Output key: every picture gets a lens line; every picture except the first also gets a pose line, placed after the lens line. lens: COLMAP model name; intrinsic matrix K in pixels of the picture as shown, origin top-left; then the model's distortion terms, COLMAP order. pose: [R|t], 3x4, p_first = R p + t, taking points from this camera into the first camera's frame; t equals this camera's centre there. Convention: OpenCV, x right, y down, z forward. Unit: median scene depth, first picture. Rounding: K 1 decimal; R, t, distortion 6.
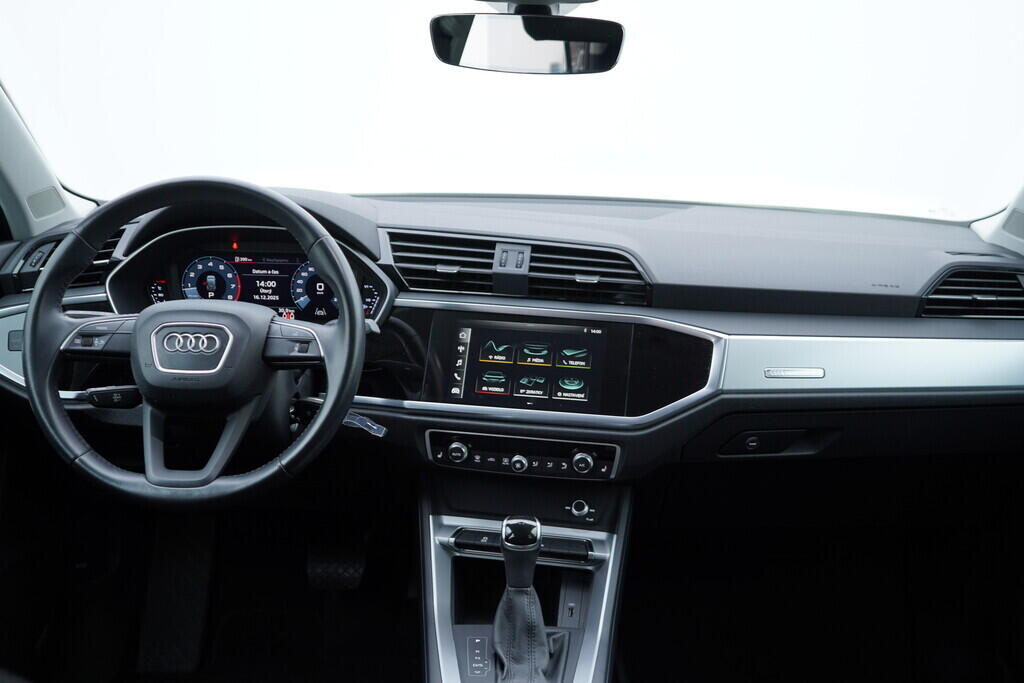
lens RADIAL K [[1054.3, 0, 512.0], [0, 1054.3, 341.5], [0, 0, 1]] dist [-0.004760, 0.018305]
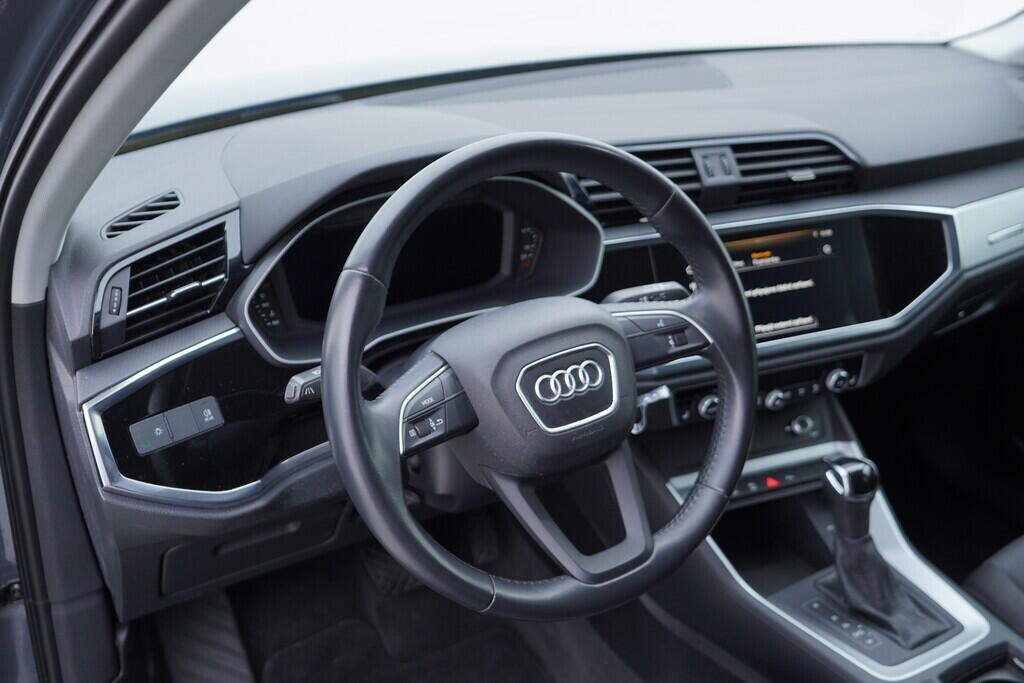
lens RADIAL K [[1054.3, 0, 512.0], [0, 1054.3, 341.5], [0, 0, 1]] dist [-0.004760, 0.018305]
pose [[0.851478, -0.254773, 0.458341, -0.565660], [0.164059, 0.959592, 0.228620, -0.165458], [-0.498067, -0.119470, 0.858869, 0.363927]]
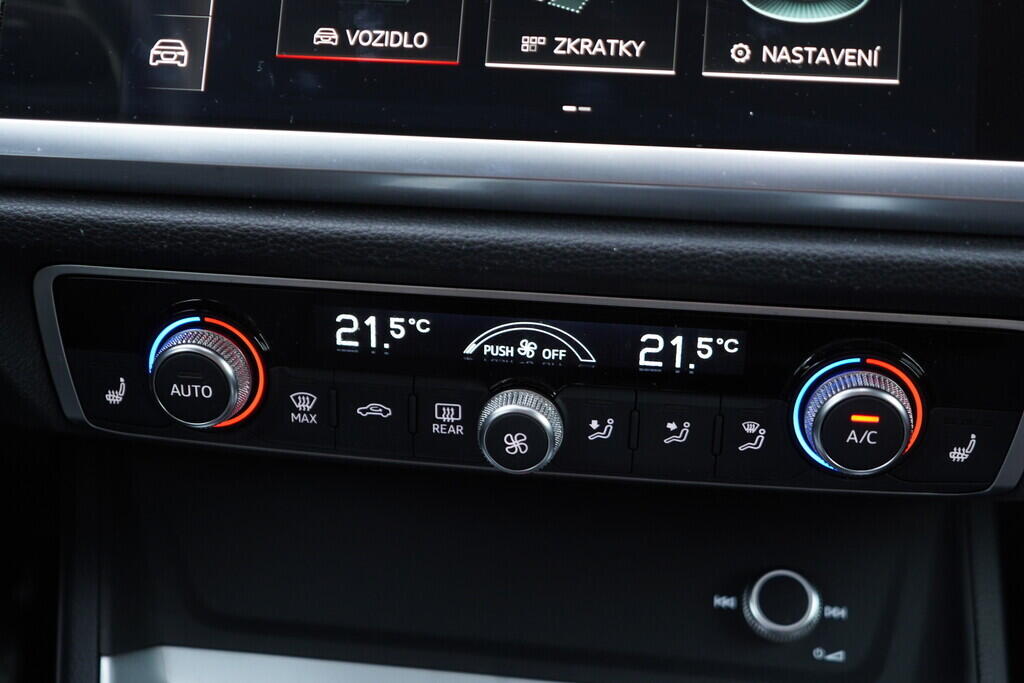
lens RADIAL K [[1340.1, 0, 512.0], [0, 1340.1, 341.5], [0, 0, 1]] dist [0.004281, -0.018641]
pose [[0.996620, -0.028310, 0.077119, -0.012978], [0.017651, 0.990616, 0.135533, 0.066202], [-0.080232, -0.133714, 0.987767, 0.758042]]
